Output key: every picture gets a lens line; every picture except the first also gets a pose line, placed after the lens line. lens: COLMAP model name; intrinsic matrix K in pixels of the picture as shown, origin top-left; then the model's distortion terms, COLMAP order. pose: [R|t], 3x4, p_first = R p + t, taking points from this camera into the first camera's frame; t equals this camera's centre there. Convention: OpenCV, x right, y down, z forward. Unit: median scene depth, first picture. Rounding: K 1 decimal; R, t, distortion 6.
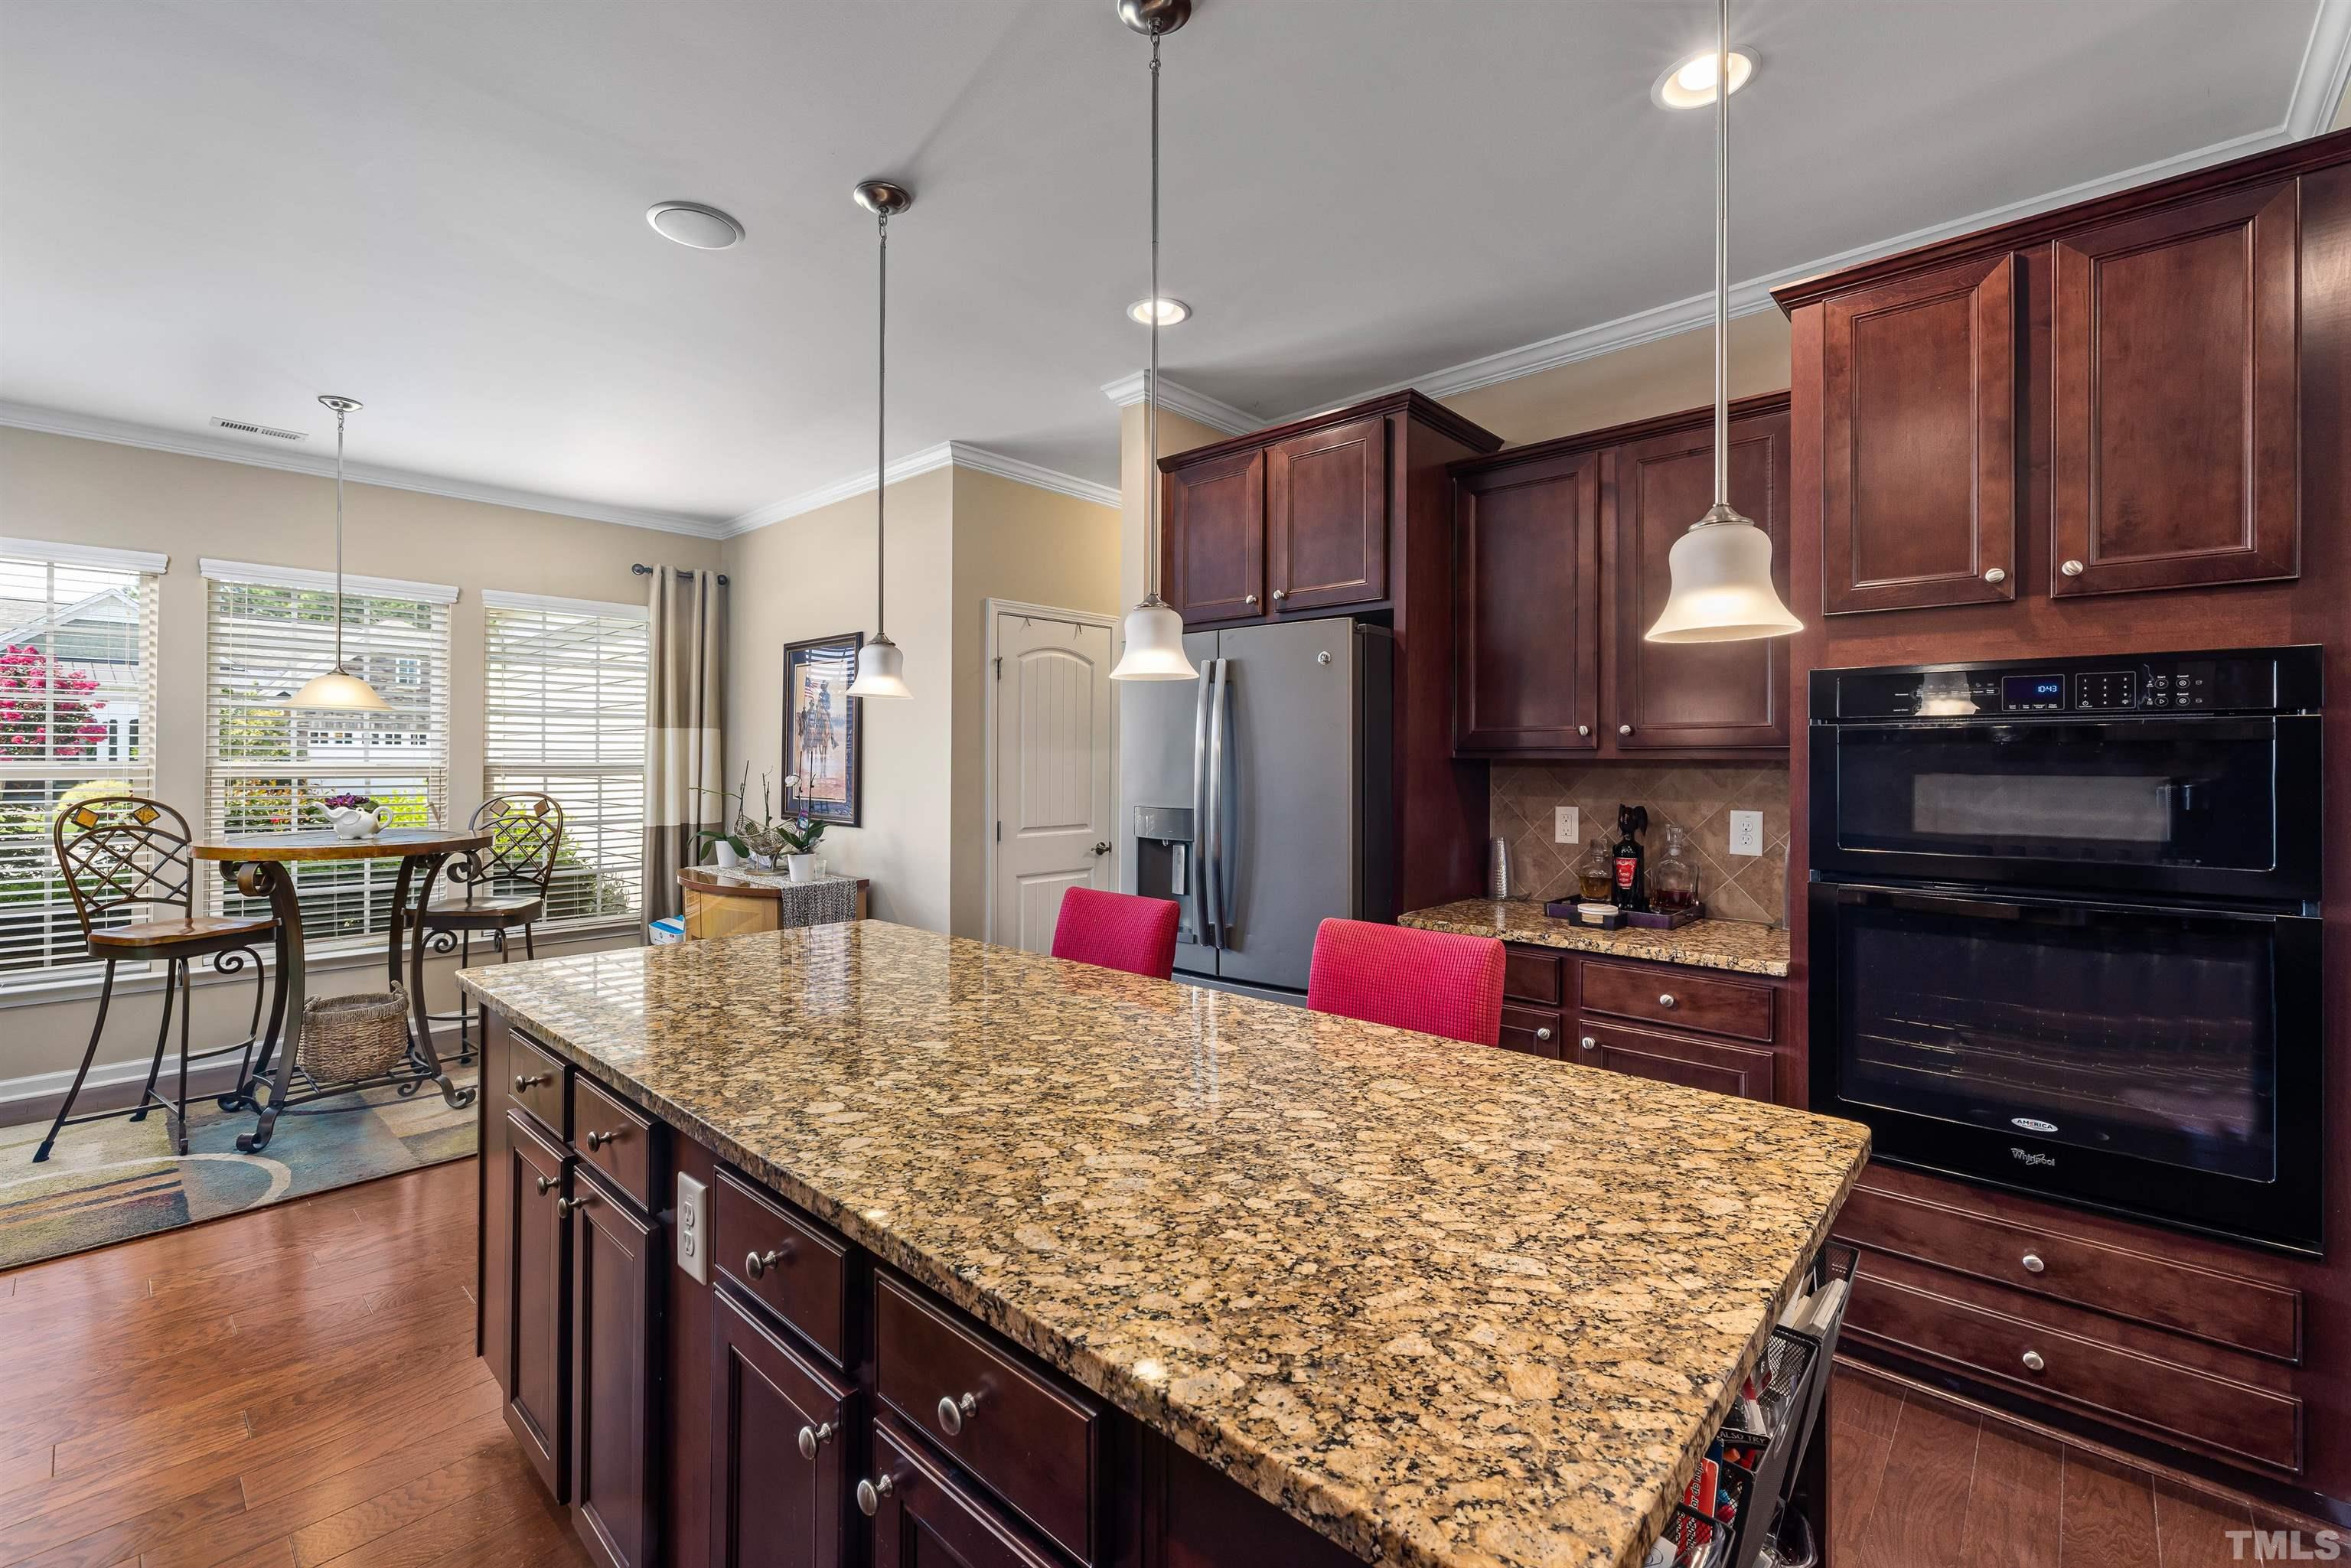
lens RADIAL K [[988.7, 0, 1172.4], [0, 988.7, 760.2], [0, 0, 1]] dist [-0.002639, -0.000056]
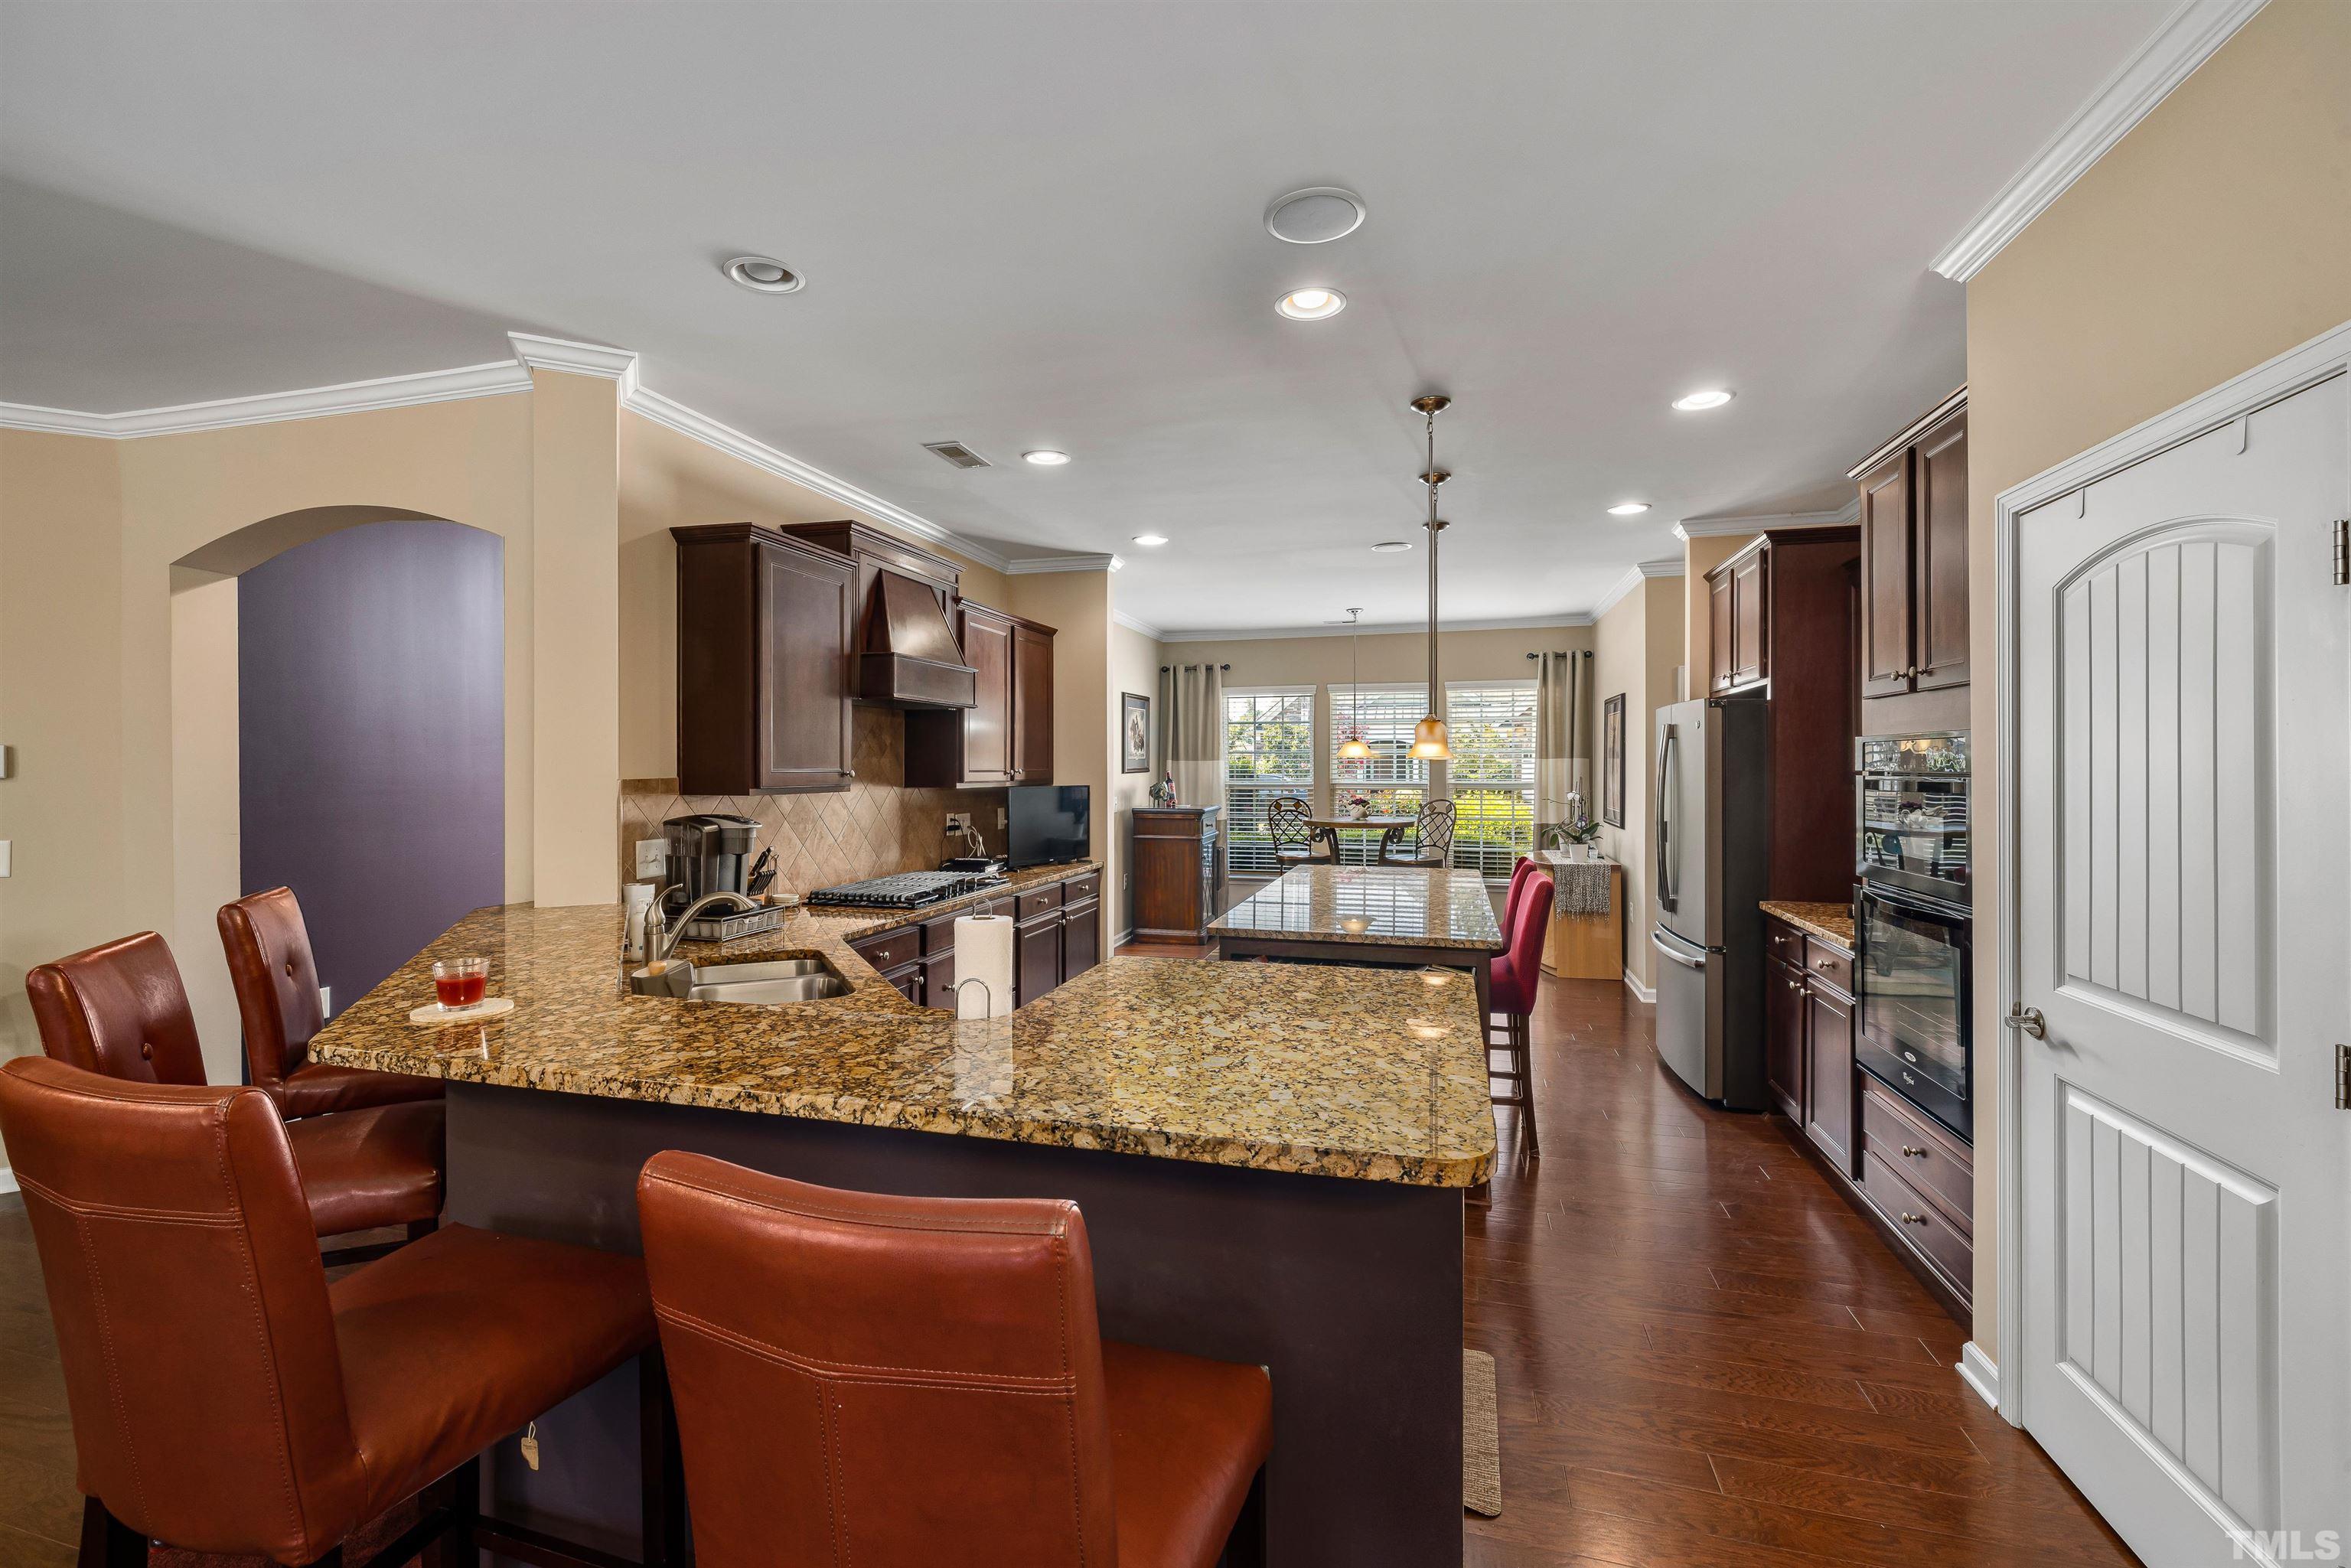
lens RADIAL K [[988.7, 0, 1163.5], [0, 988.7, 775.9], [0, 0, 1]] dist [-0.002639, -0.000056]
pose [[0.448062, 0.002245, -0.894000, 0.728372], [0.004823, 0.999976, 0.004928, -0.021290], [0.893989, -0.006520, 0.448041, -0.255985]]
